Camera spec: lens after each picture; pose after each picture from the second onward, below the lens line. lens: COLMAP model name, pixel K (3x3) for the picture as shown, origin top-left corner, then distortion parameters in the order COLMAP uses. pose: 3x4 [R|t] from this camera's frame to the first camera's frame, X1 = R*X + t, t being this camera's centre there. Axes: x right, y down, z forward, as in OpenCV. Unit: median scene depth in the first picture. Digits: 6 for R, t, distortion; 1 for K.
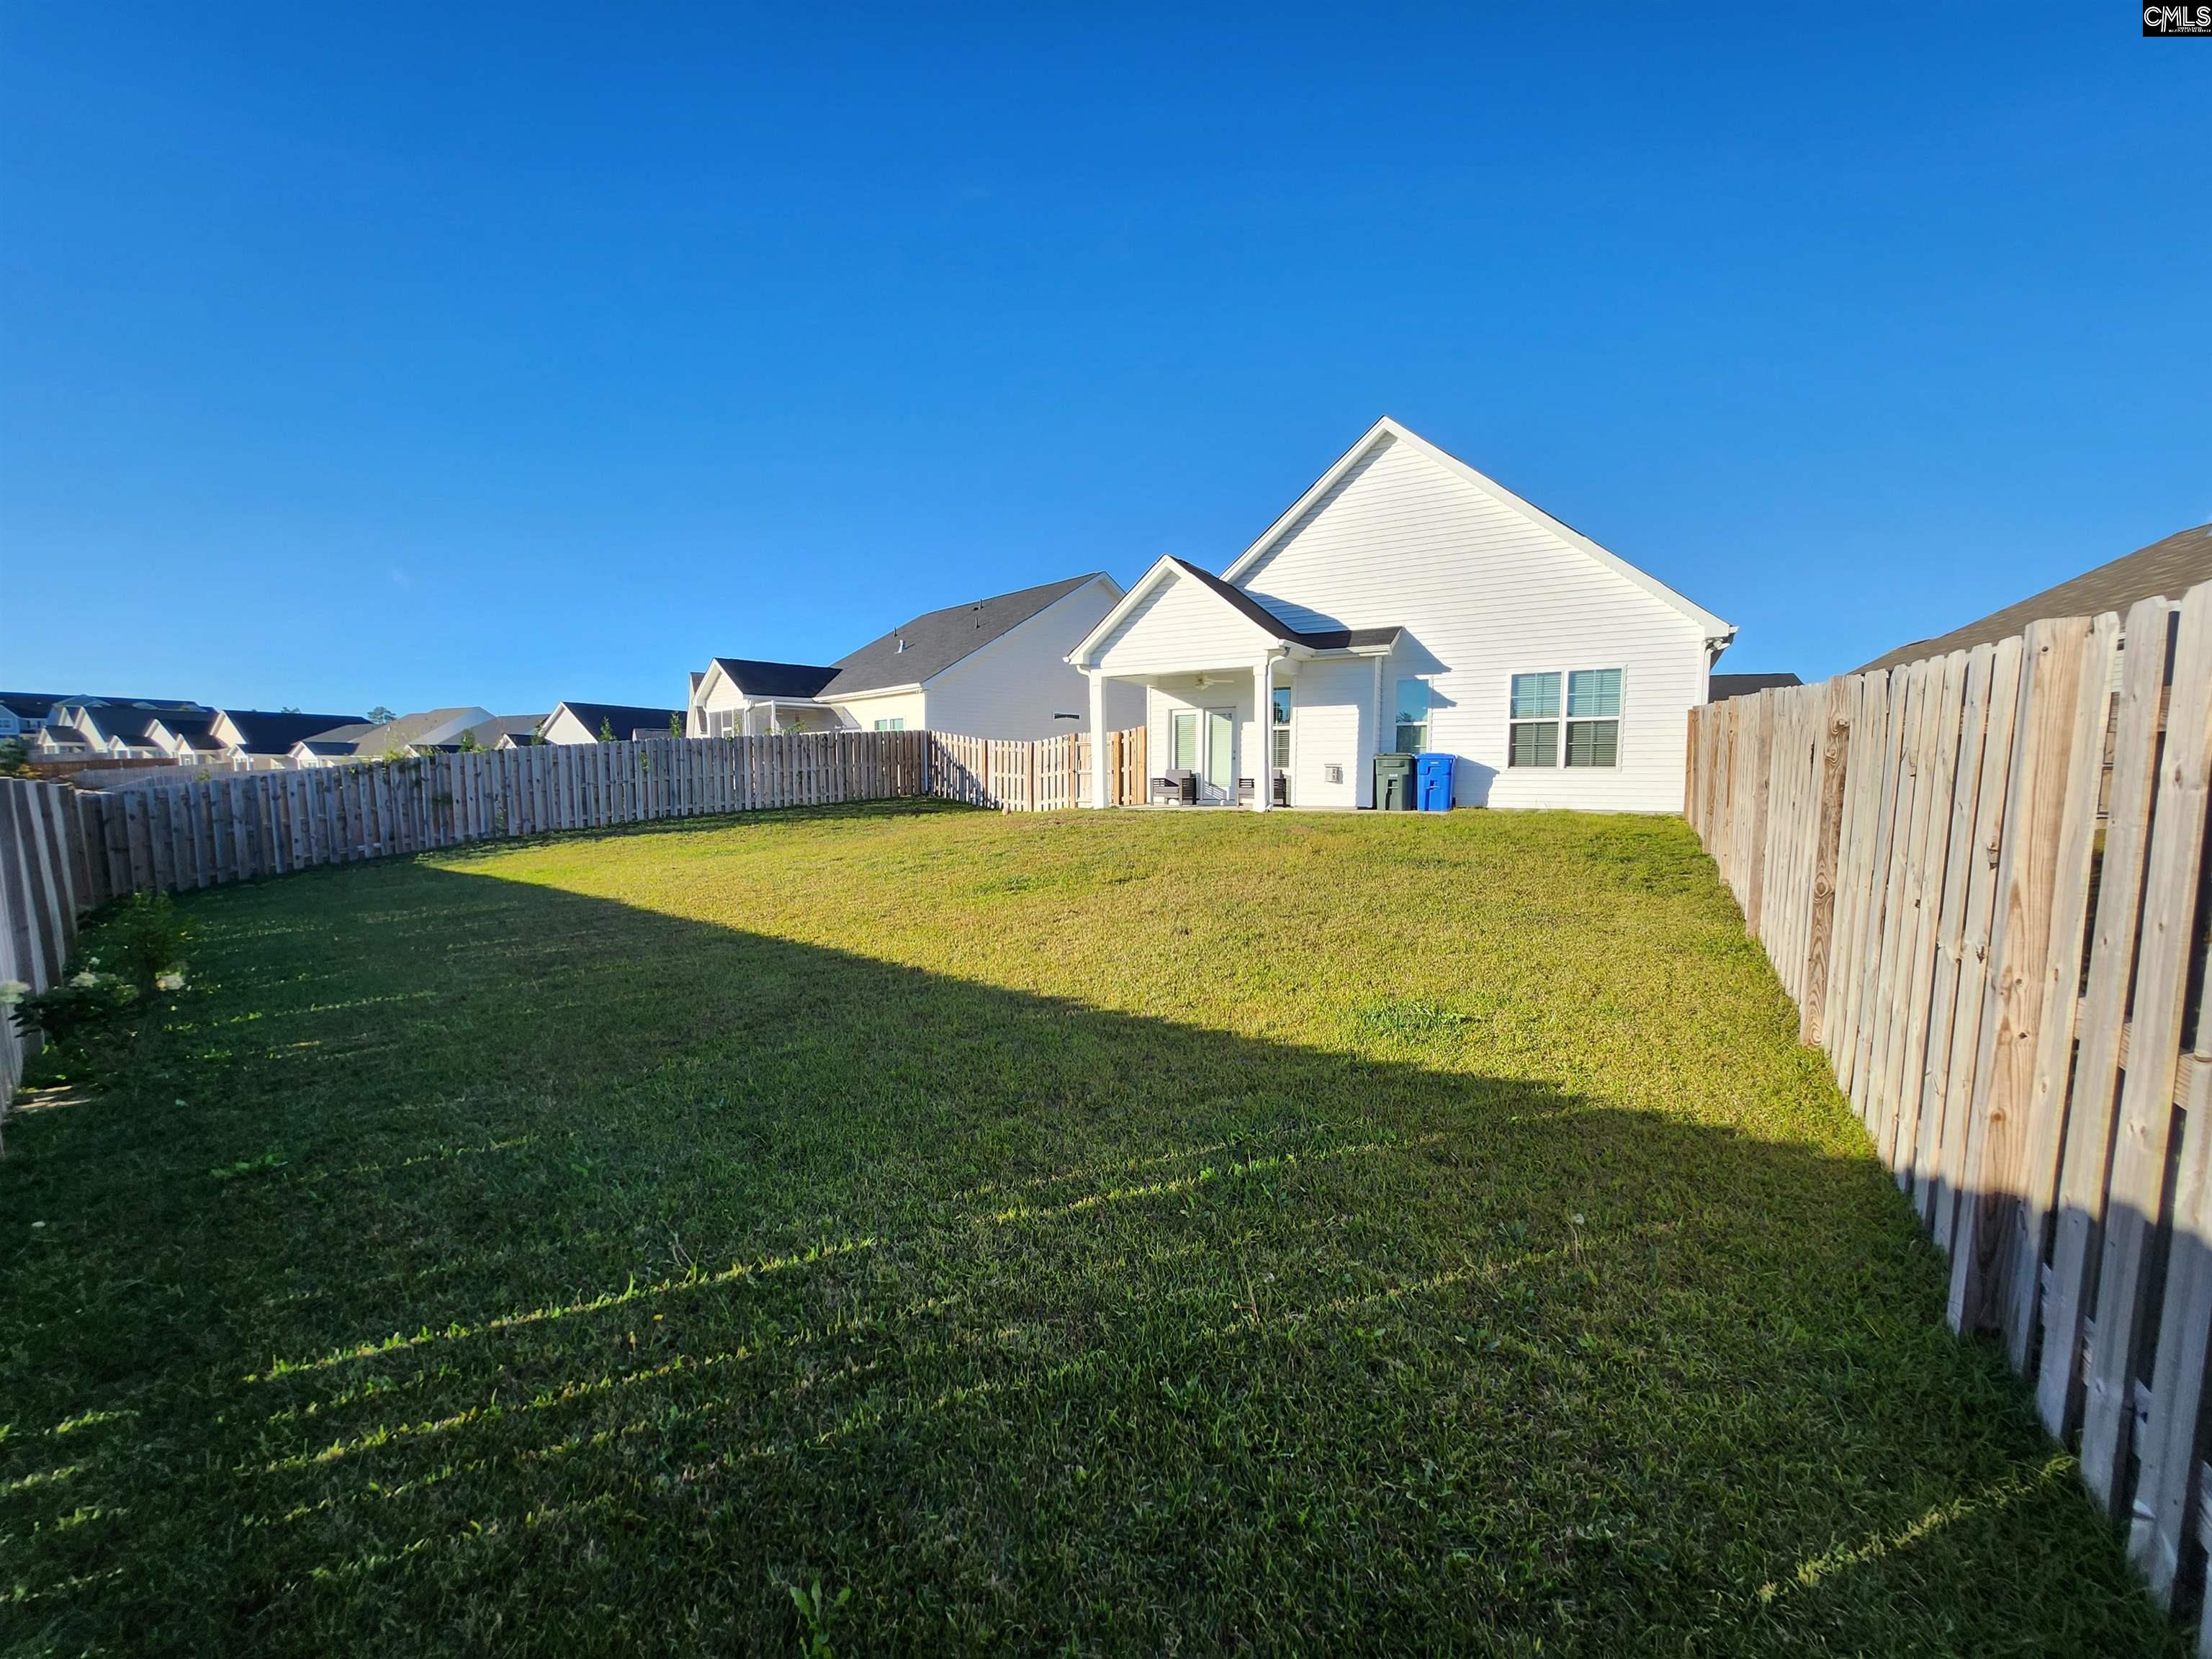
lens RADIAL K [[872.4, 0, 1091.3], [0, 872.4, 849.6], [0, 0, 1]] dist [0.000213, 0.000167]
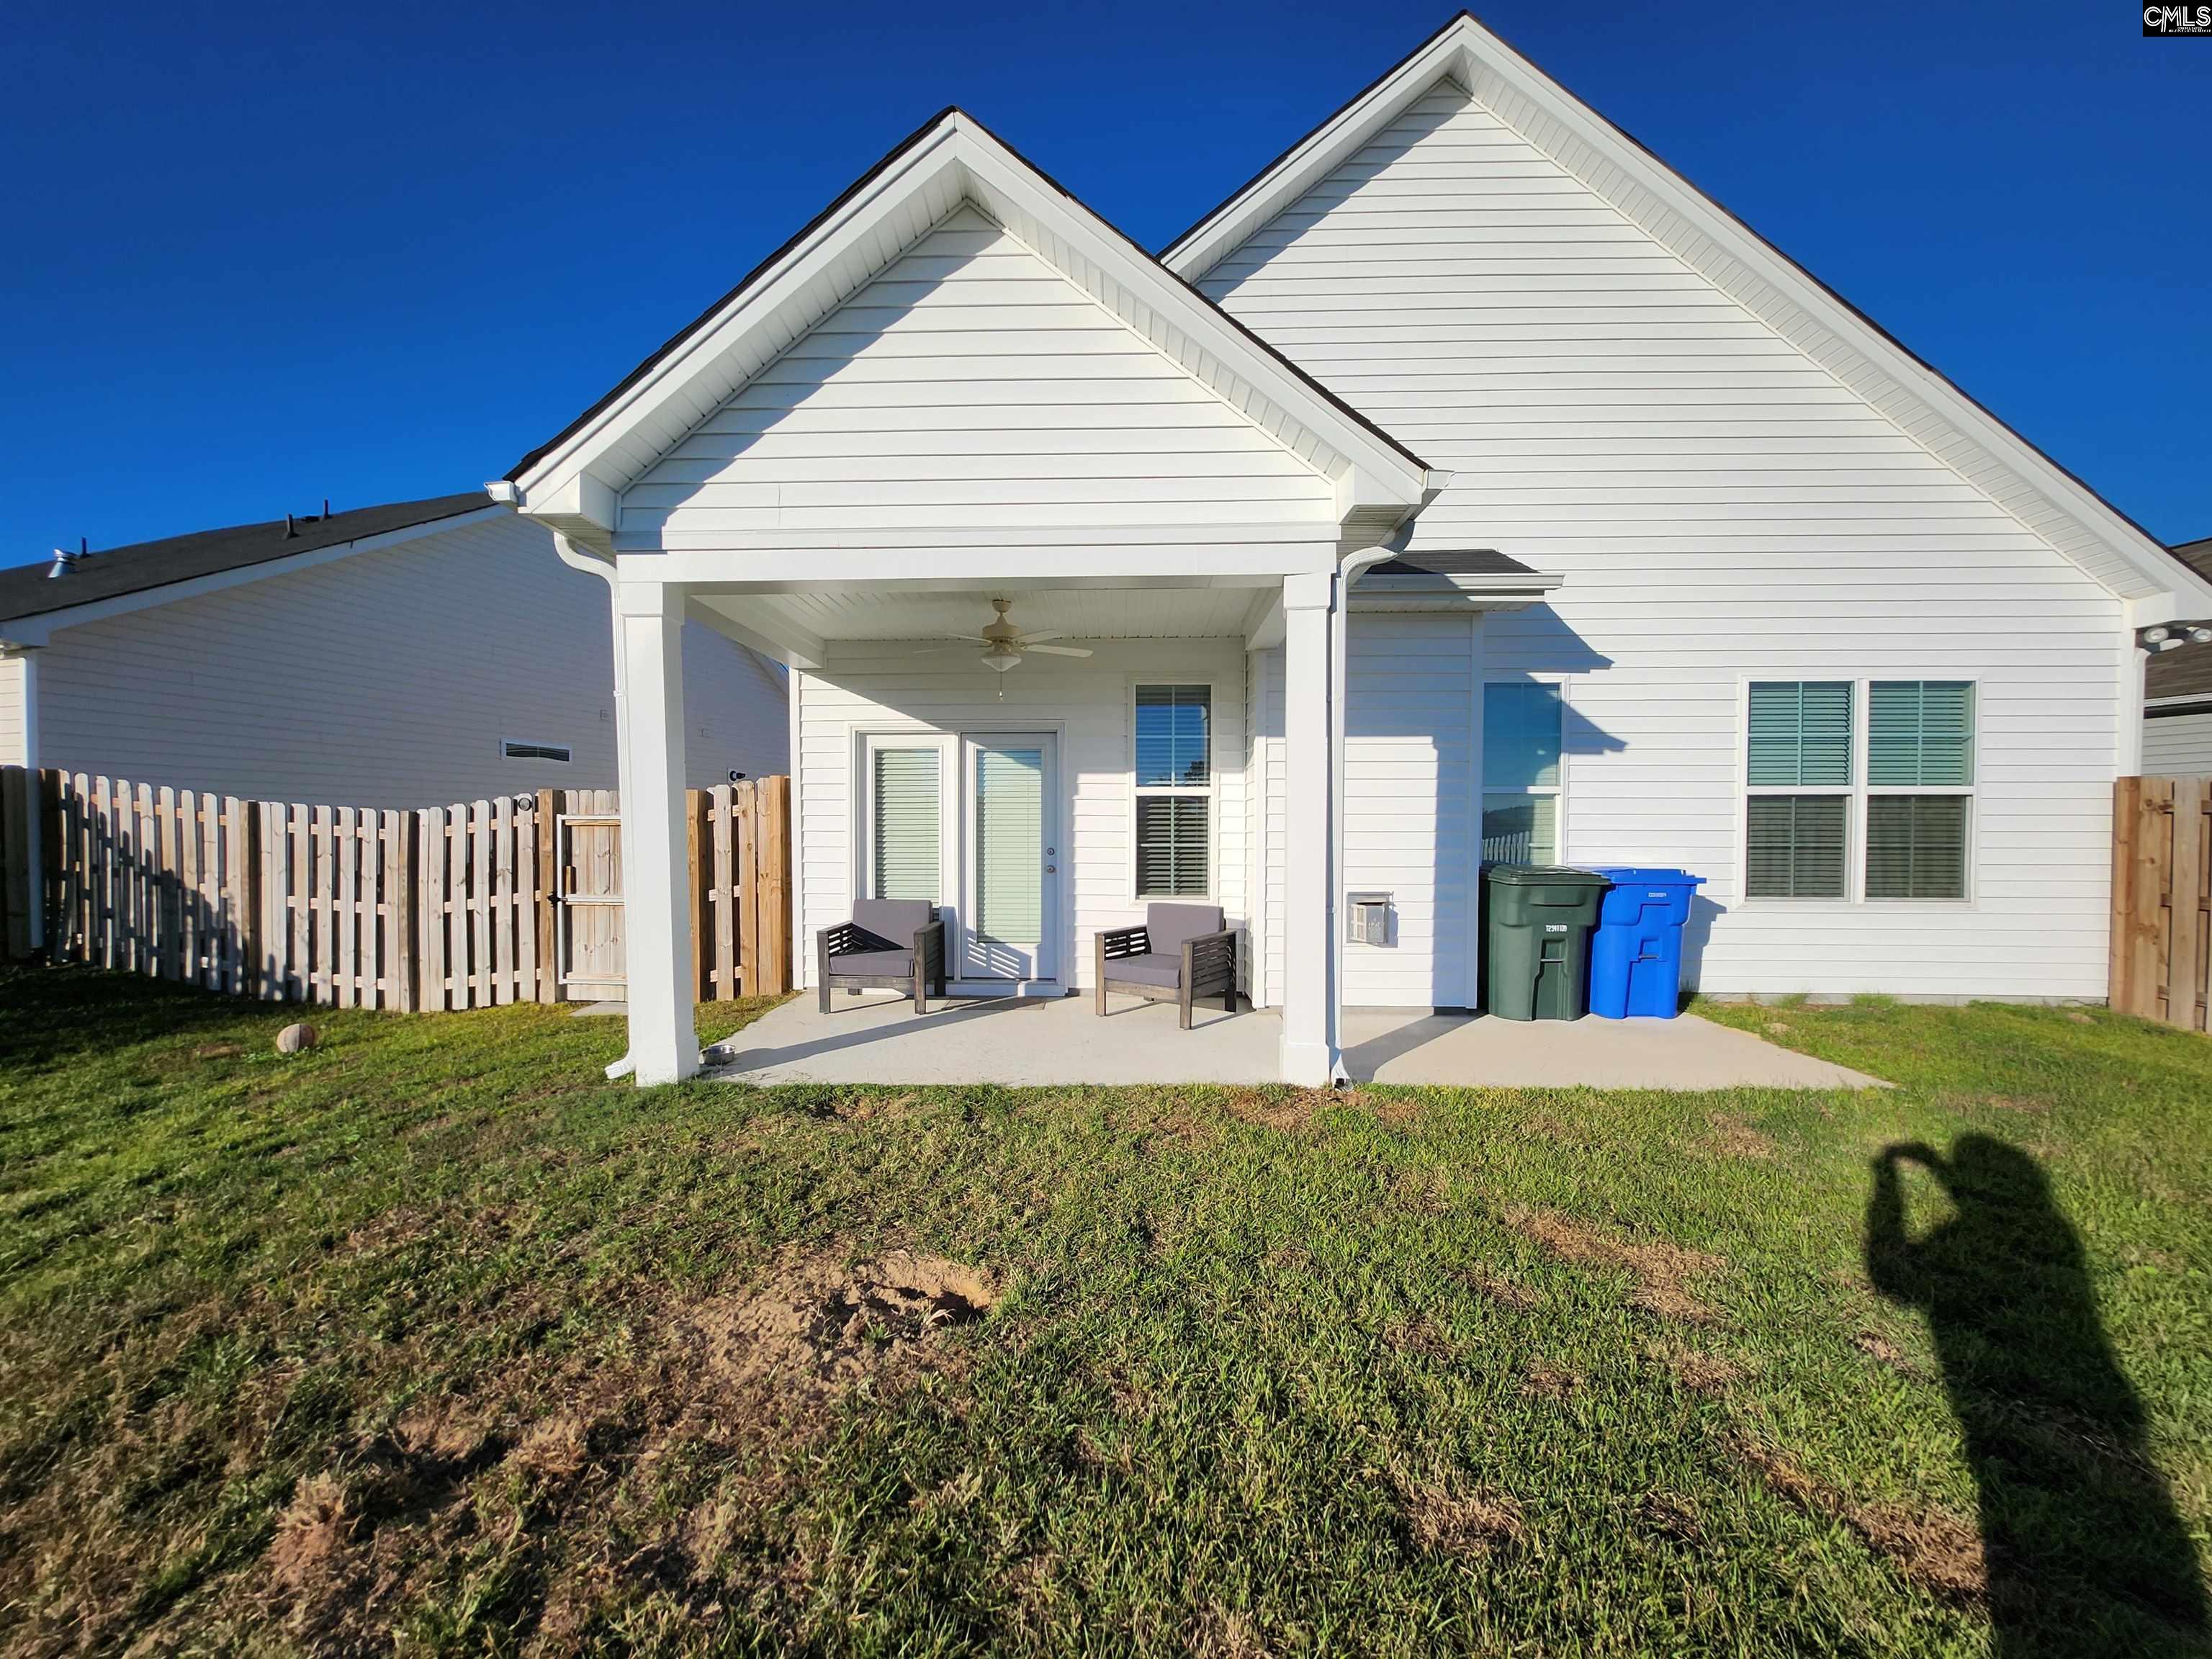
lens RADIAL K [[872.4, 0, 1091.3], [0, 872.4, 849.6], [0, 0, 1]] dist [0.000213, 0.000167]
pose [[0.864516, -0.011903, 0.502464, -0.009653], [0.043544, 0.997734, -0.051284, -0.093069], [-0.500715, 0.066215, 0.863076, 0.669506]]
